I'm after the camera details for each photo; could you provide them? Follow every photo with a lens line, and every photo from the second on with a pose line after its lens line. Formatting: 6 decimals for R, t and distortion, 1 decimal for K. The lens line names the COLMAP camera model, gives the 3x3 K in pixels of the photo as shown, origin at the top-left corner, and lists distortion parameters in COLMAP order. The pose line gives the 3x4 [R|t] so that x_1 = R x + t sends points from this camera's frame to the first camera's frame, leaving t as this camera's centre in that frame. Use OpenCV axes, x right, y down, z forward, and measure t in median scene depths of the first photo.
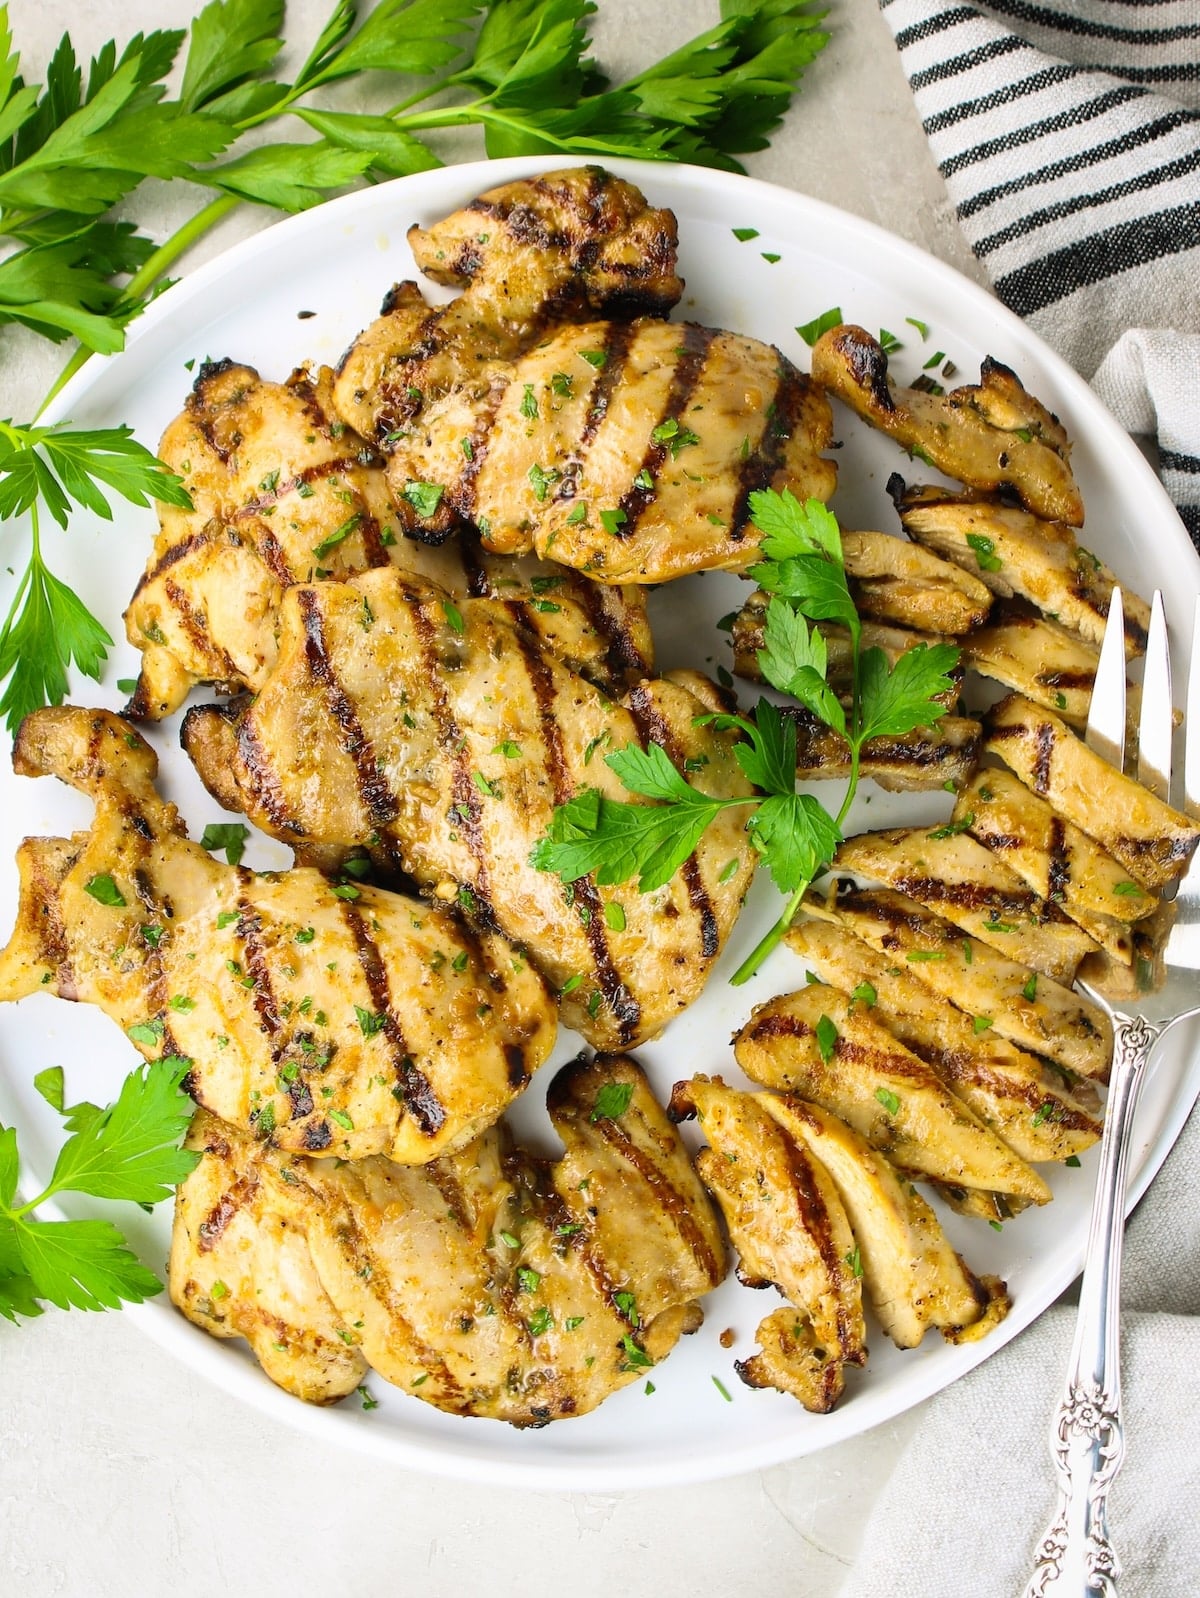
lens RADIAL K [[3483.6, 0, 600.3], [0, 3483.6, 907.8], [0, 0, 1]] dist [-0.073533, 0.097460]
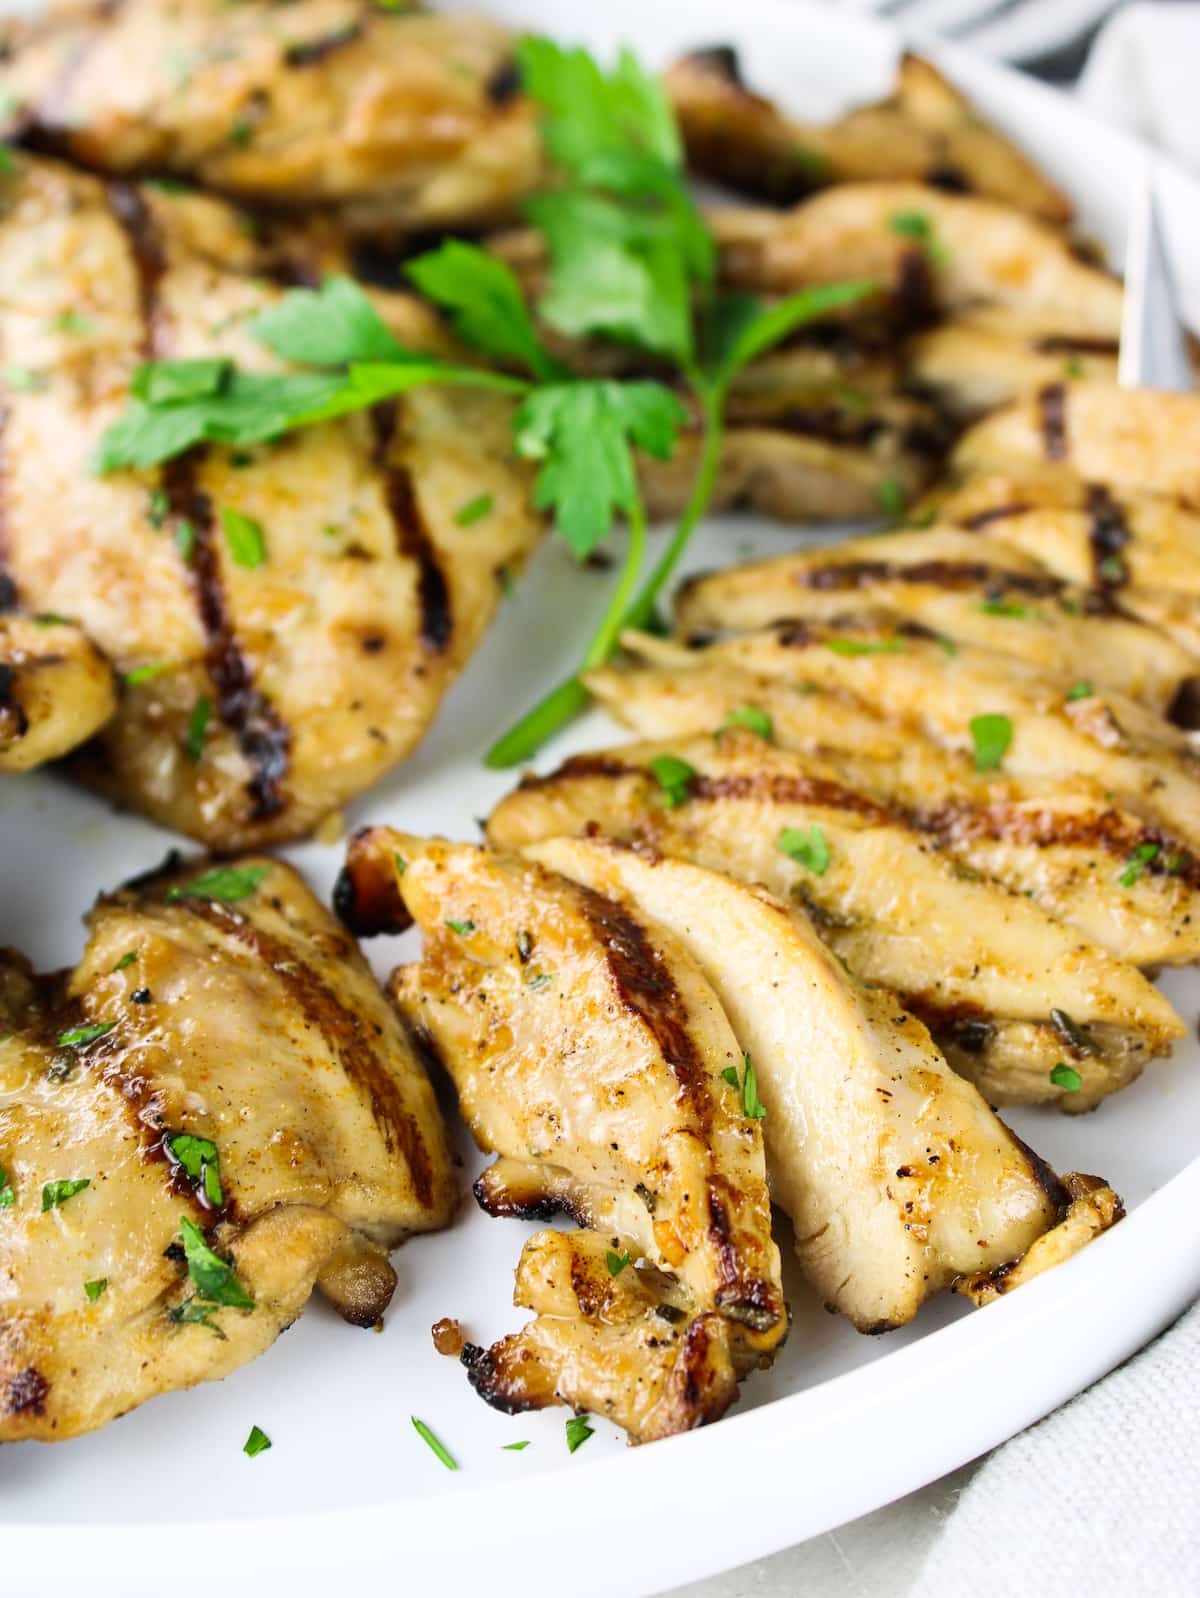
lens RADIAL K [[2760.2, 0, 600.0], [0, 2760.2, 799.0], [0, 0, 1]] dist [-0.013222, -0.103372]
pose [[0.999956, -0.004986, 0.008000, 0.051985], [0.008884, 0.782172, -0.623000, 0.279435], [-0.003152, 0.623043, 0.782181, 0.703324]]
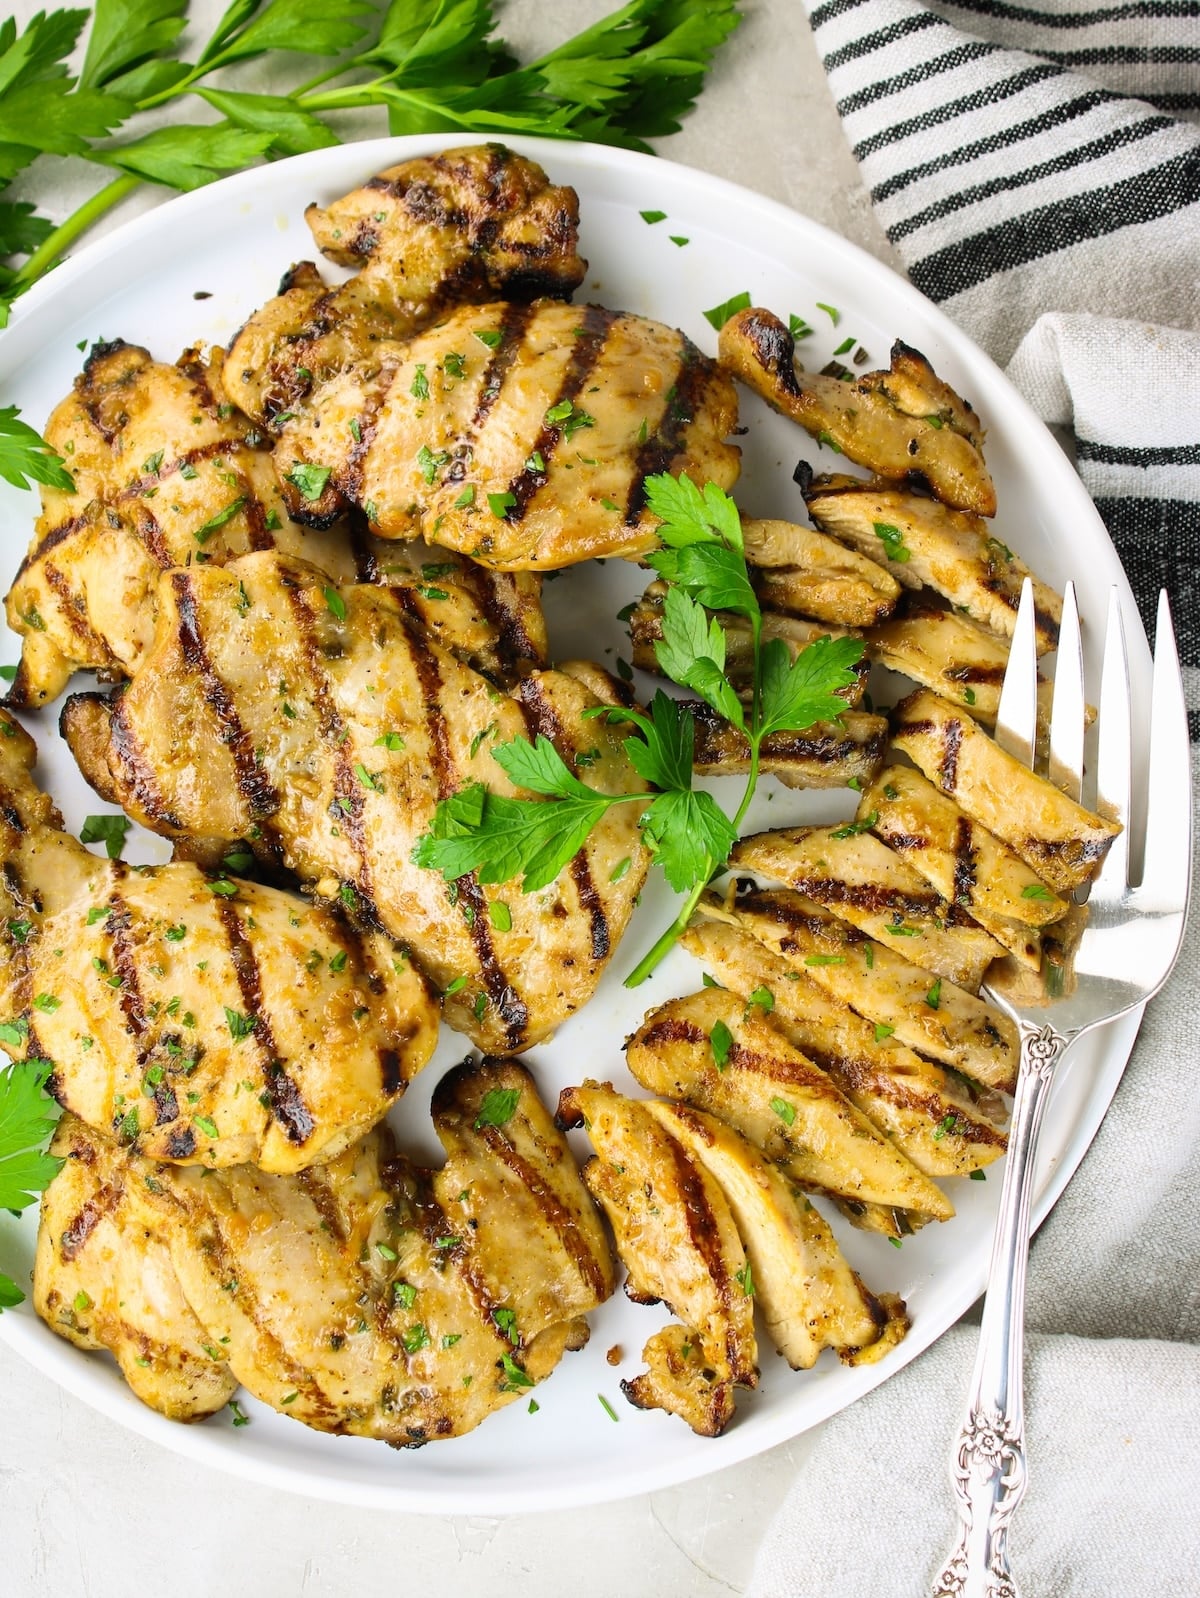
lens RADIAL K [[2883.9, 0, 603.1], [0, 2883.9, 848.7], [0, 0, 1]] dist [-0.053708, 0.000969]
pose [[0.999812, 0.009789, -0.016717, 0.045258], [-0.009970, 0.999892, -0.010804, -0.007692], [0.016610, 0.010968, 0.999802, 0.203257]]
